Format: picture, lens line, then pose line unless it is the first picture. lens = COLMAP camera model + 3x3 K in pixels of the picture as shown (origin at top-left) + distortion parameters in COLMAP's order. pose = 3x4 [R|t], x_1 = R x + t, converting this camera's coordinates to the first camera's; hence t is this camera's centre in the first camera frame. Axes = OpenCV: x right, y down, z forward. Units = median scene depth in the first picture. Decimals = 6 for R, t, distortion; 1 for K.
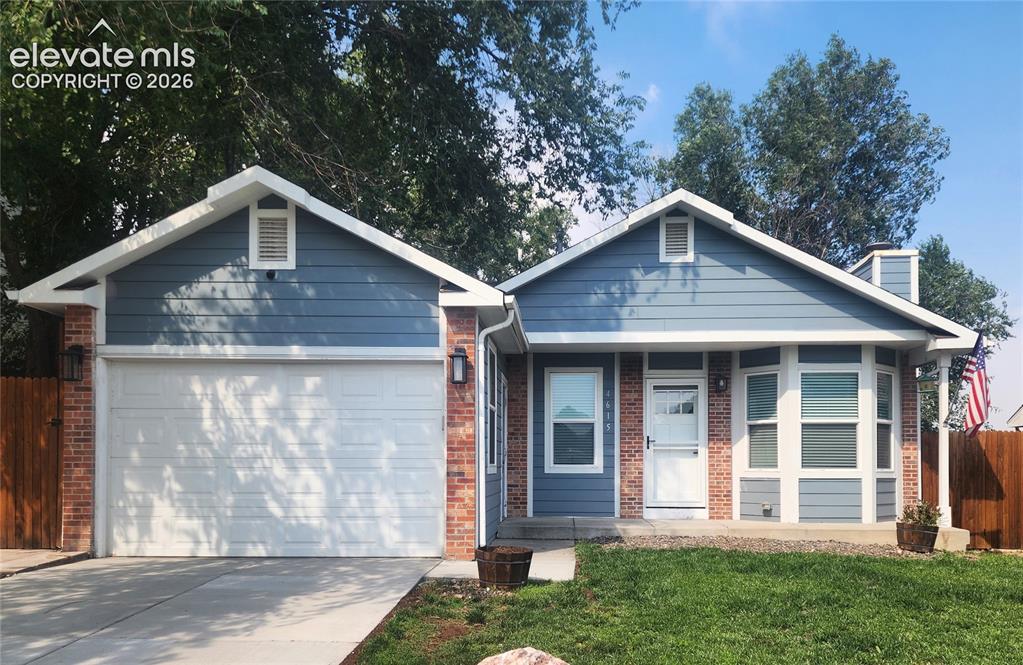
lens RADIAL K [[879.1, 0, 511.6], [0, 879.1, 460.7], [0, 0, 1]] dist [0.061468, -0.002881]
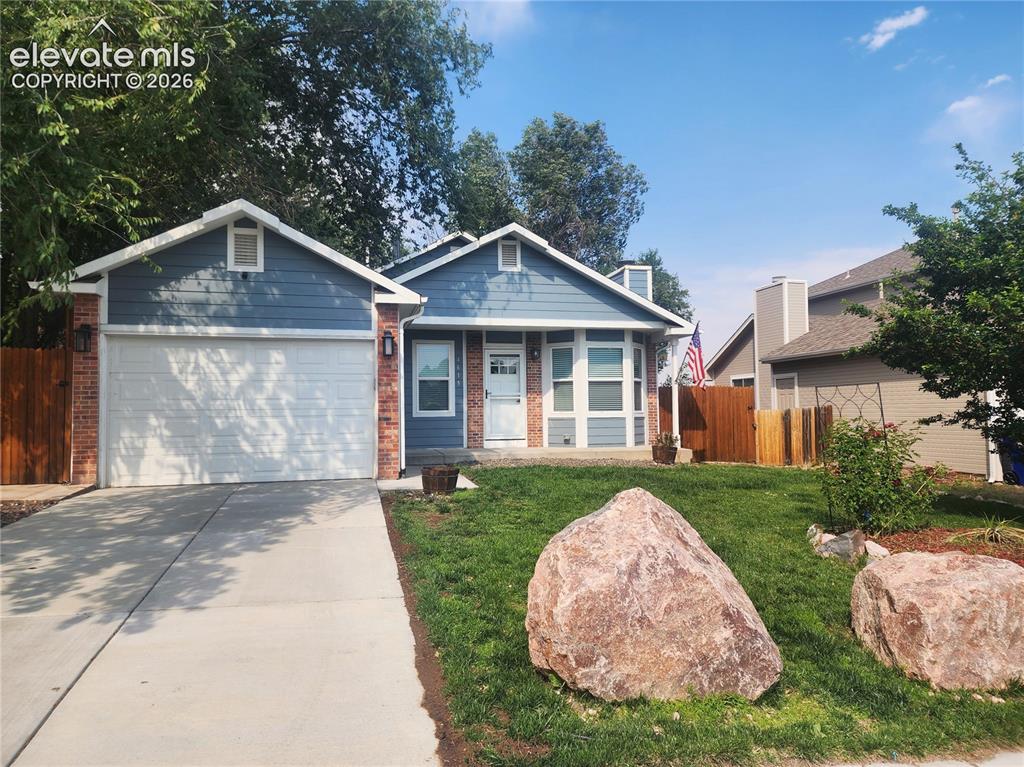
lens RADIAL K [[686.3, 0, 515.5], [0, 686.3, 387.3], [0, 0, 1]] dist [0.062448, -0.001472]
pose [[0.965864, -0.003162, 0.259029, -0.143070], [0.009881, 0.999648, -0.024639, -0.006640], [-0.258859, 0.026358, 0.965555, -0.136615]]
